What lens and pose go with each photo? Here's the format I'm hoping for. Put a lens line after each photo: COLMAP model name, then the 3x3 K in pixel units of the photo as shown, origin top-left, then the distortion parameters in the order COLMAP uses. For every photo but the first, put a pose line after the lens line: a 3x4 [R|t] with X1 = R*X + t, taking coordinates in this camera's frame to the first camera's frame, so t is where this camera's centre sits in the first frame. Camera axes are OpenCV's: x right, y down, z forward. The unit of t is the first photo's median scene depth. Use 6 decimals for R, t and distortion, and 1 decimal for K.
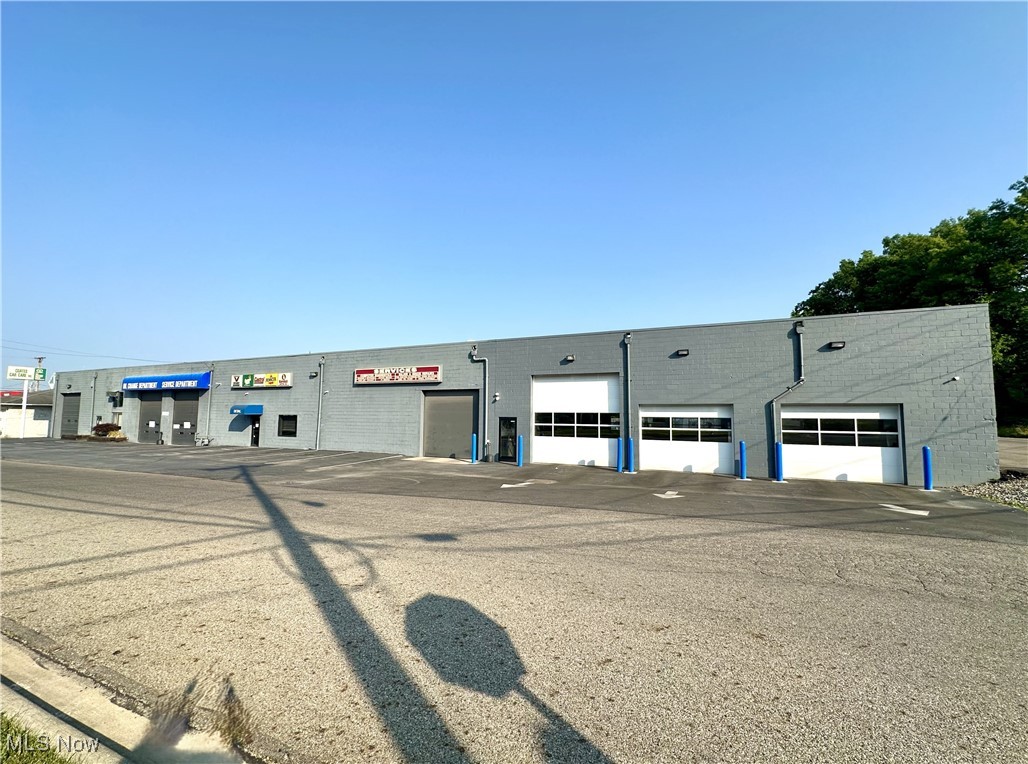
lens RADIAL K [[420.0, 0, 519.4], [0, 420.0, 395.5], [0, 0, 1]] dist [-0.001911, -0.000168]
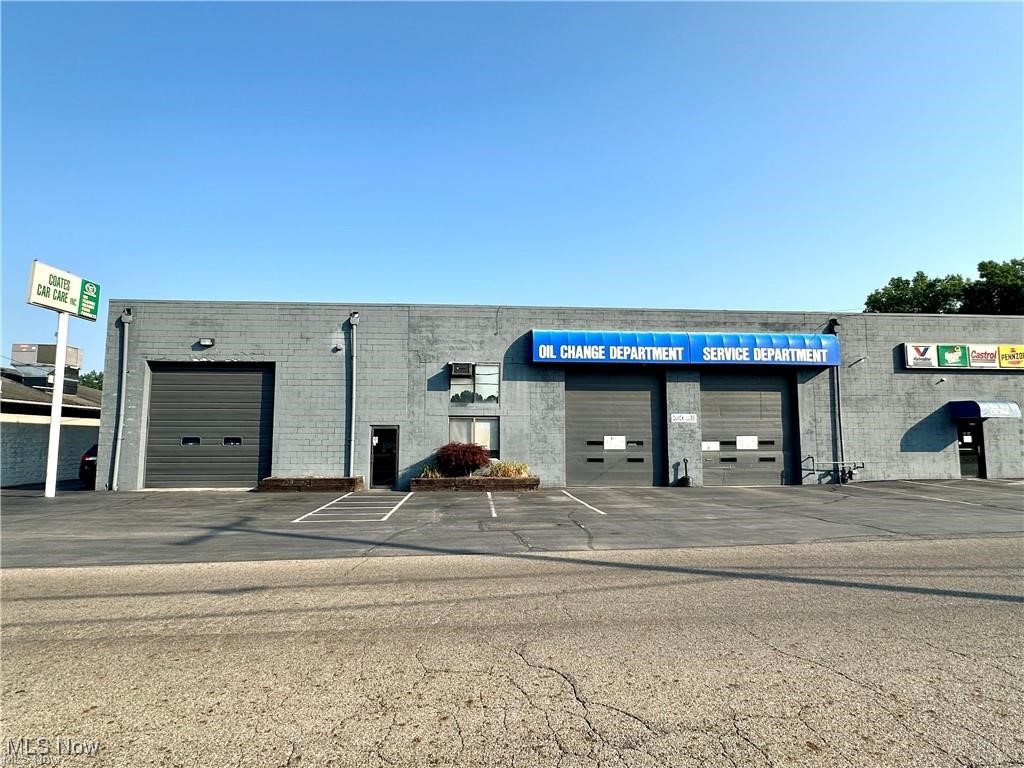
lens RADIAL K [[543.4, 0, 512.6], [0, 543.4, 388.1], [0, 0, 1]] dist [-0.002318, 0.000698]
pose [[0.881667, 0.028864, 0.470988, -1.800320], [-0.017141, 0.999428, -0.029162, 0.043886], [-0.471561, 0.017638, 0.881657, 0.800214]]
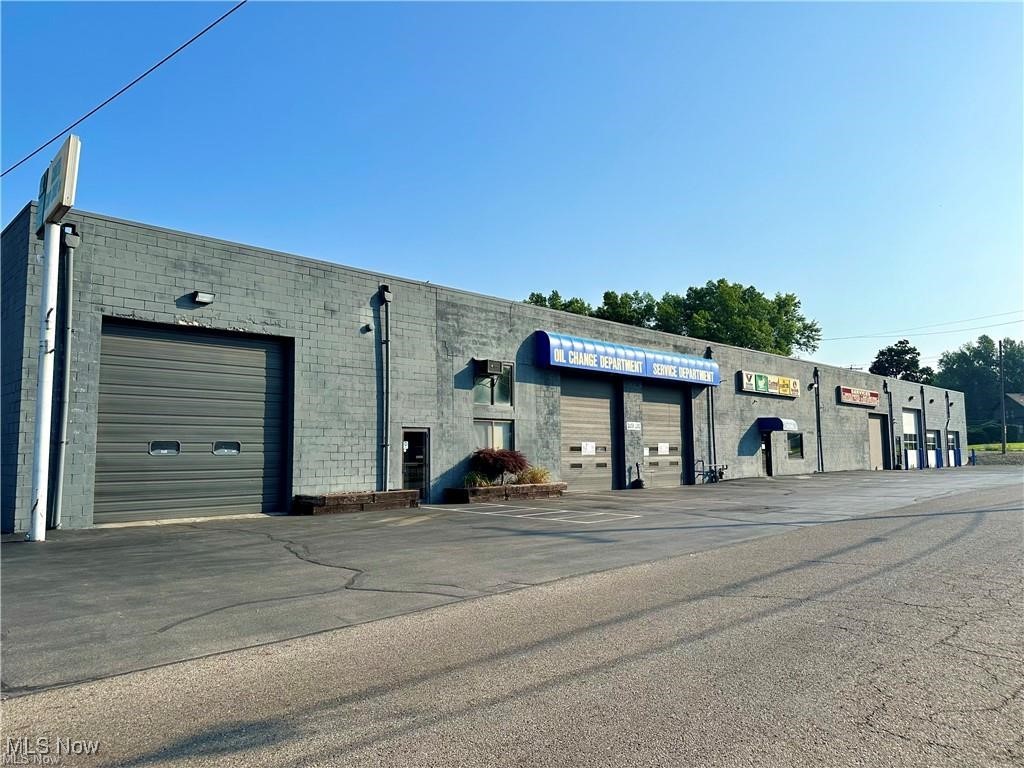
lens RADIAL K [[709.0, 0, 513.2], [0, 709.0, 390.9], [0, 0, 1]] dist [0.135903, -0.209225]
pose [[0.358118, 0.064558, 0.931442, -2.352098], [-0.046353, 0.997606, -0.051322, 0.072663], [-0.932525, -0.024795, 0.360253, 1.167286]]
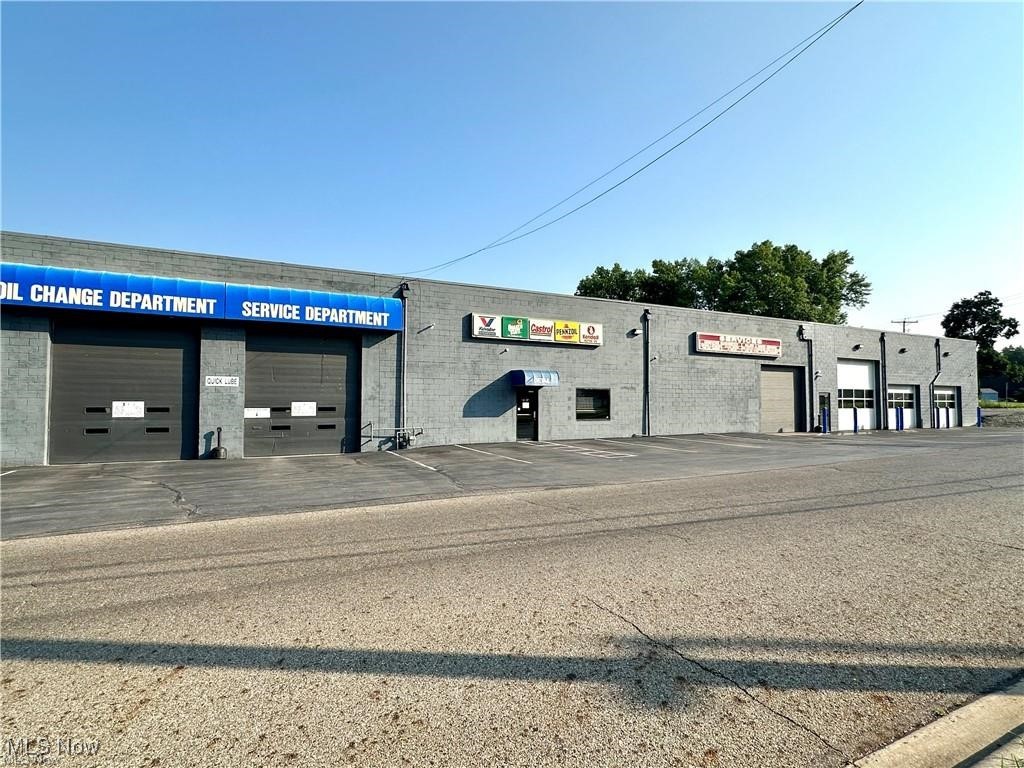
lens RADIAL K [[535.6, 0, 512.0], [0, 535.6, 384.0], [0, 0, 1]] dist [-0.001913, 0.000759]
pose [[0.629515, 0.016363, 0.776816, -1.493124], [-0.041138, 0.999078, 0.012292, 0.039963], [-0.775899, -0.039694, 0.629607, 0.657854]]
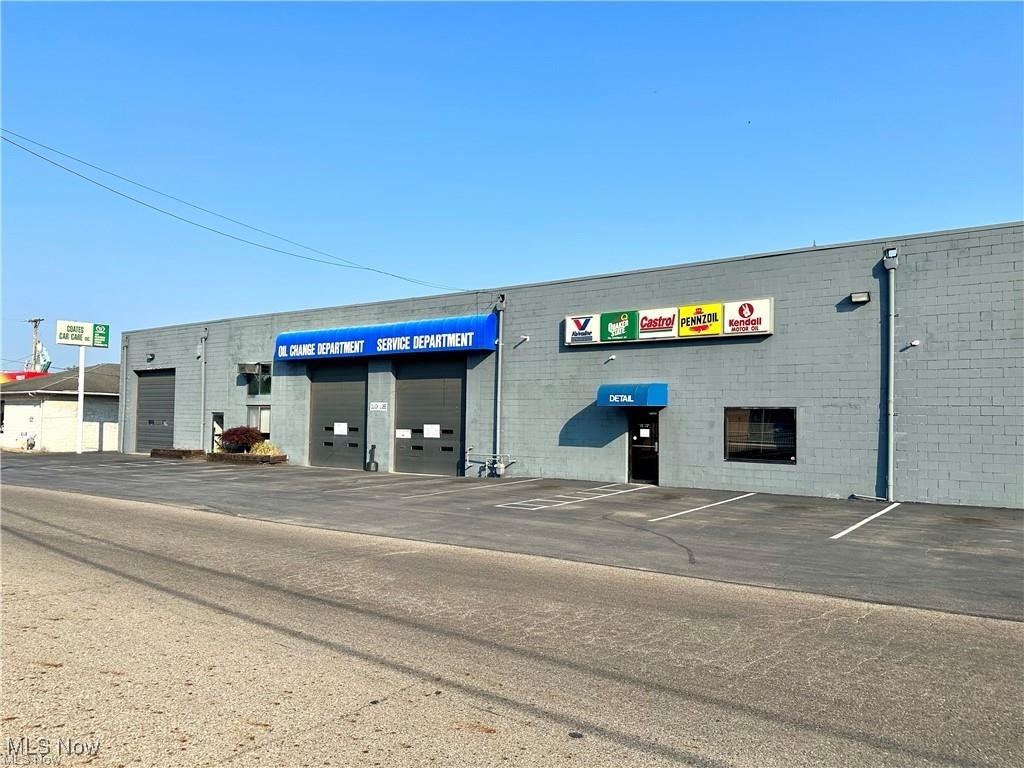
lens RADIAL K [[709.0, 0, 513.2], [0, 709.0, 390.9], [0, 0, 1]] dist [0.135903, -0.209225]
pose [[0.976890, -0.012156, -0.213398, -0.732849], [0.017743, 0.999548, 0.024286, 0.012274], [0.213007, -0.027512, 0.976663, 0.343620]]
